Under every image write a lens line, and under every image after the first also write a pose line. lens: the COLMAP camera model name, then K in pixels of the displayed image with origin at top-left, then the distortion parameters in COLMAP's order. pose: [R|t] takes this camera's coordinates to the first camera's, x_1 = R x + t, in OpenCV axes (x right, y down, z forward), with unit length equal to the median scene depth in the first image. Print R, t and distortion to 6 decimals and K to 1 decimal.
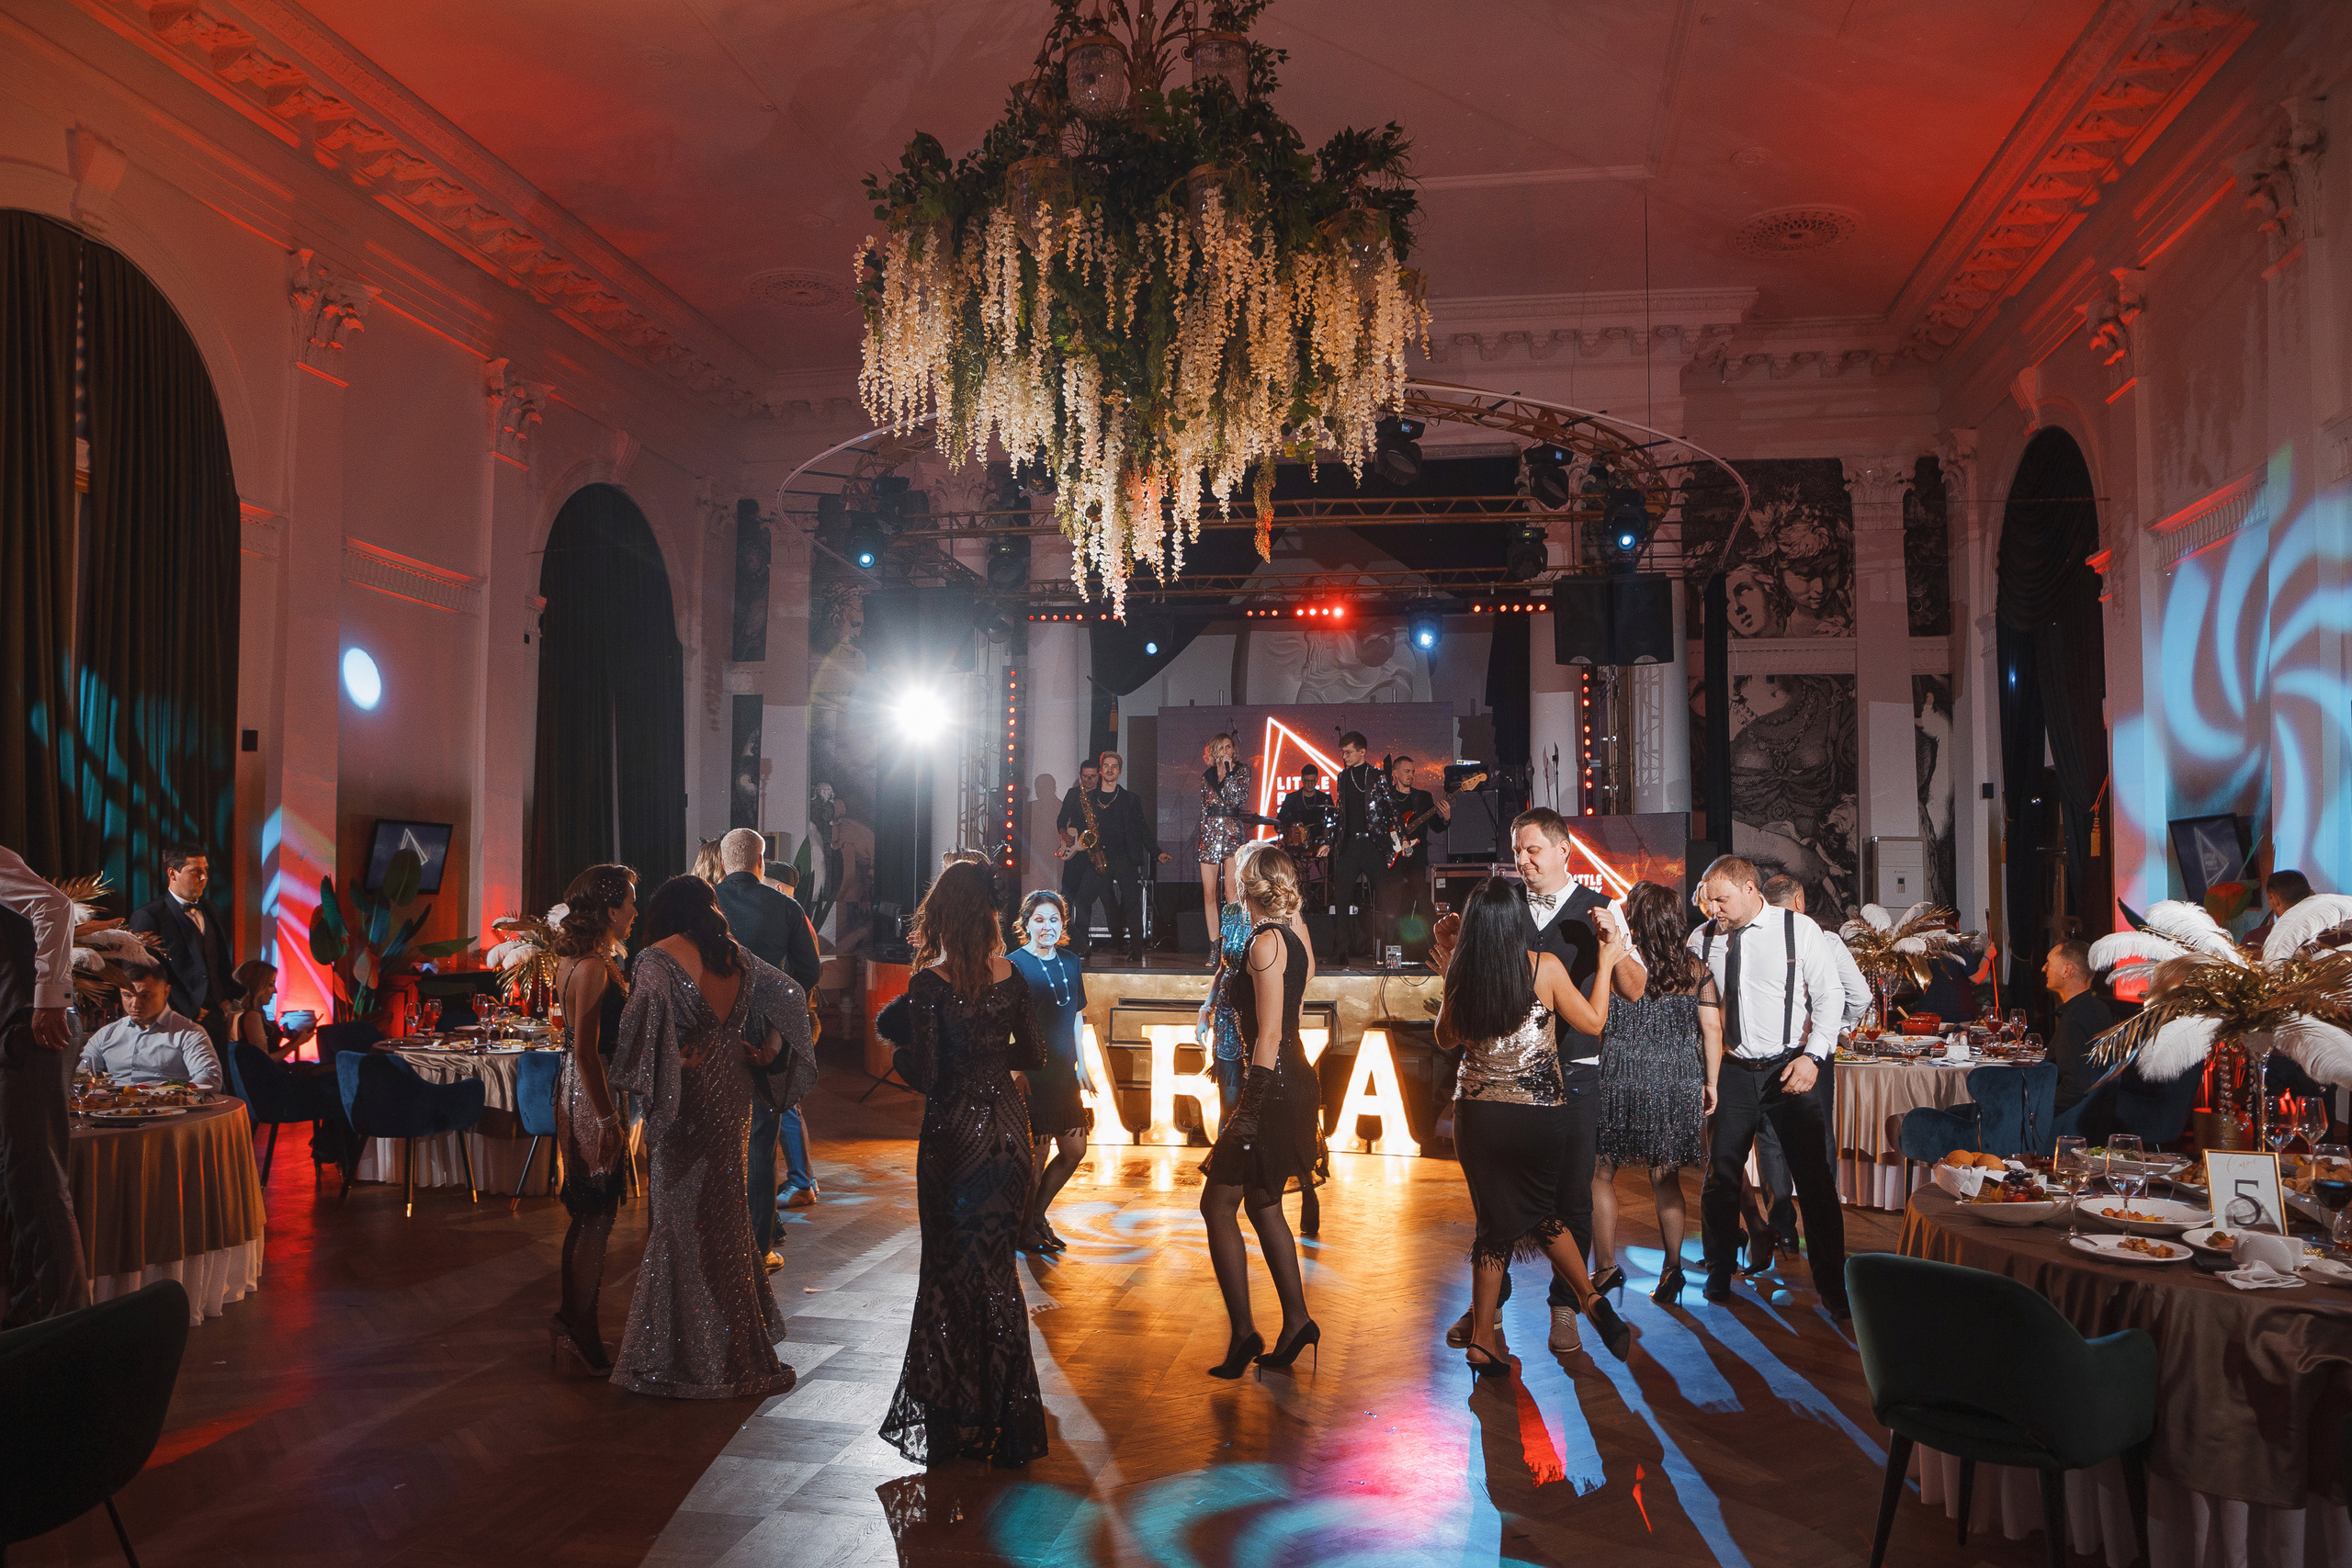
lens RADIAL K [[1641.1, 0, 1176.0], [0, 1641.1, 784.0], [0, 0, 1]] dist [-0.103595, 0.000602]
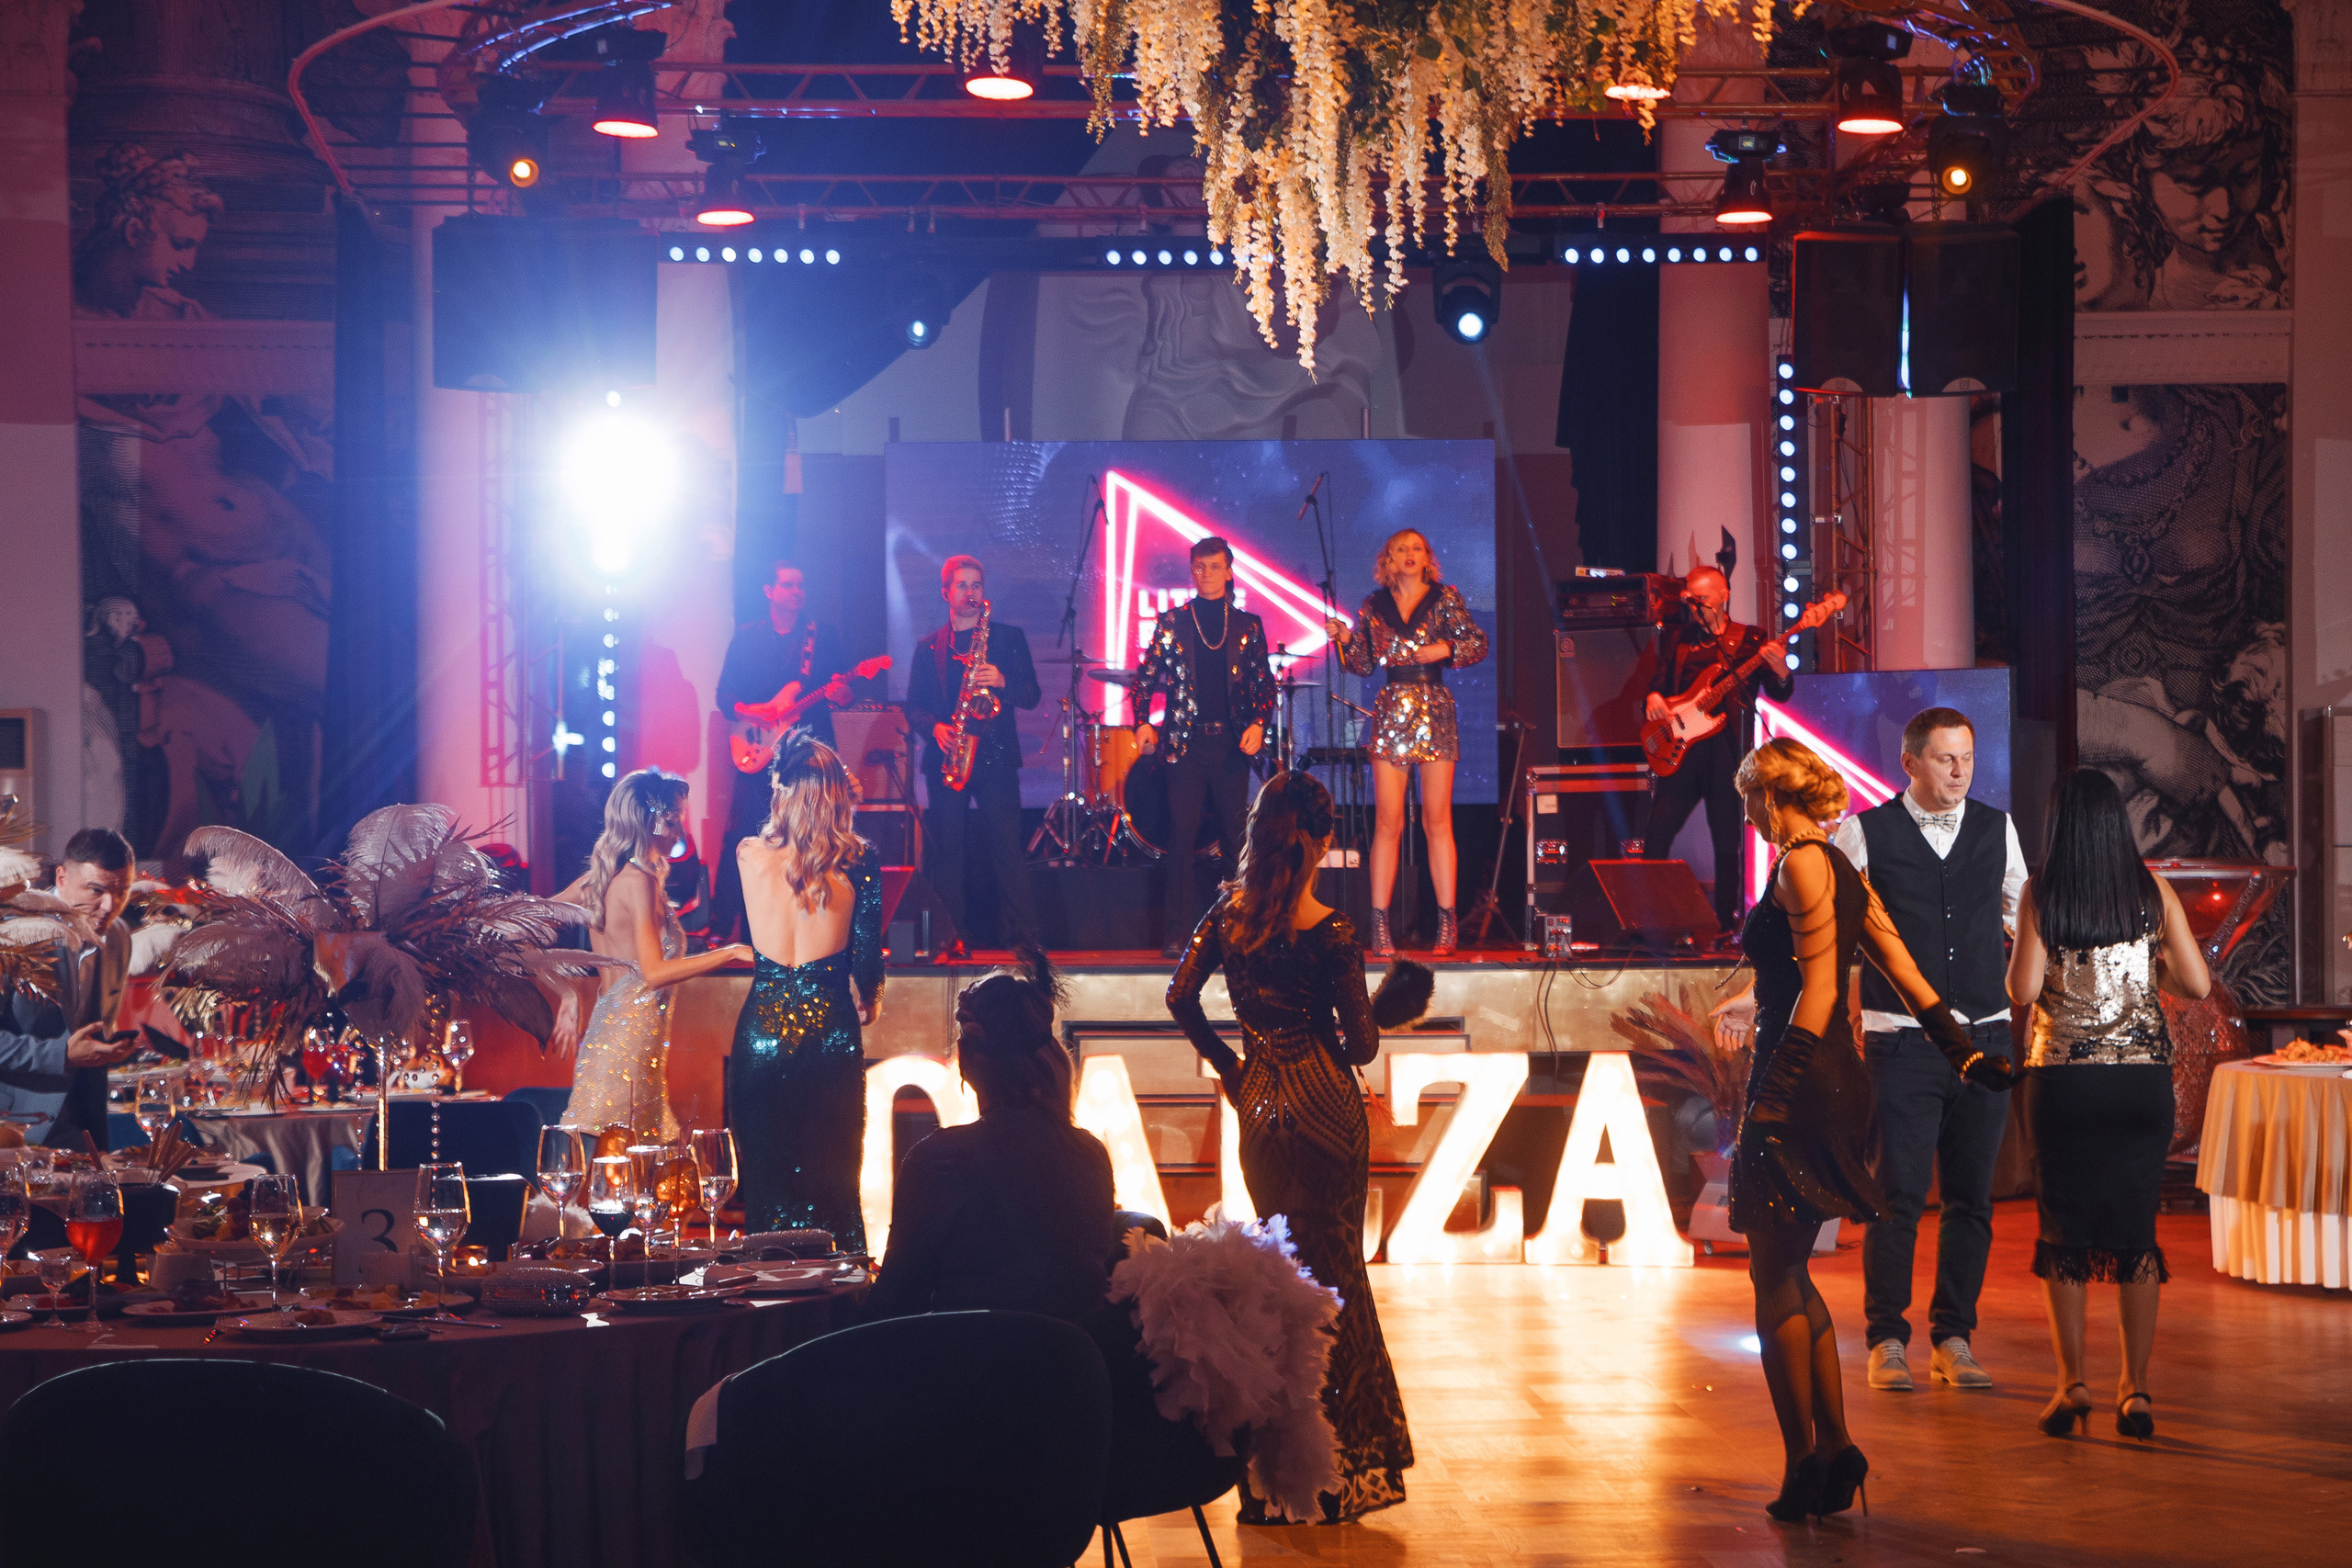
lens RADIAL K [[4445.7, 0, 1176.0], [0, 4445.7, 784.0], [0, 0, 1]] dist [0.244803, -0.205944]
pose [[0.977167, -0.009970, 0.212239, -0.218062], [-0.001413, 0.998572, 0.053412, -0.018227], [-0.212468, -0.052492, 0.975757, -0.308499]]
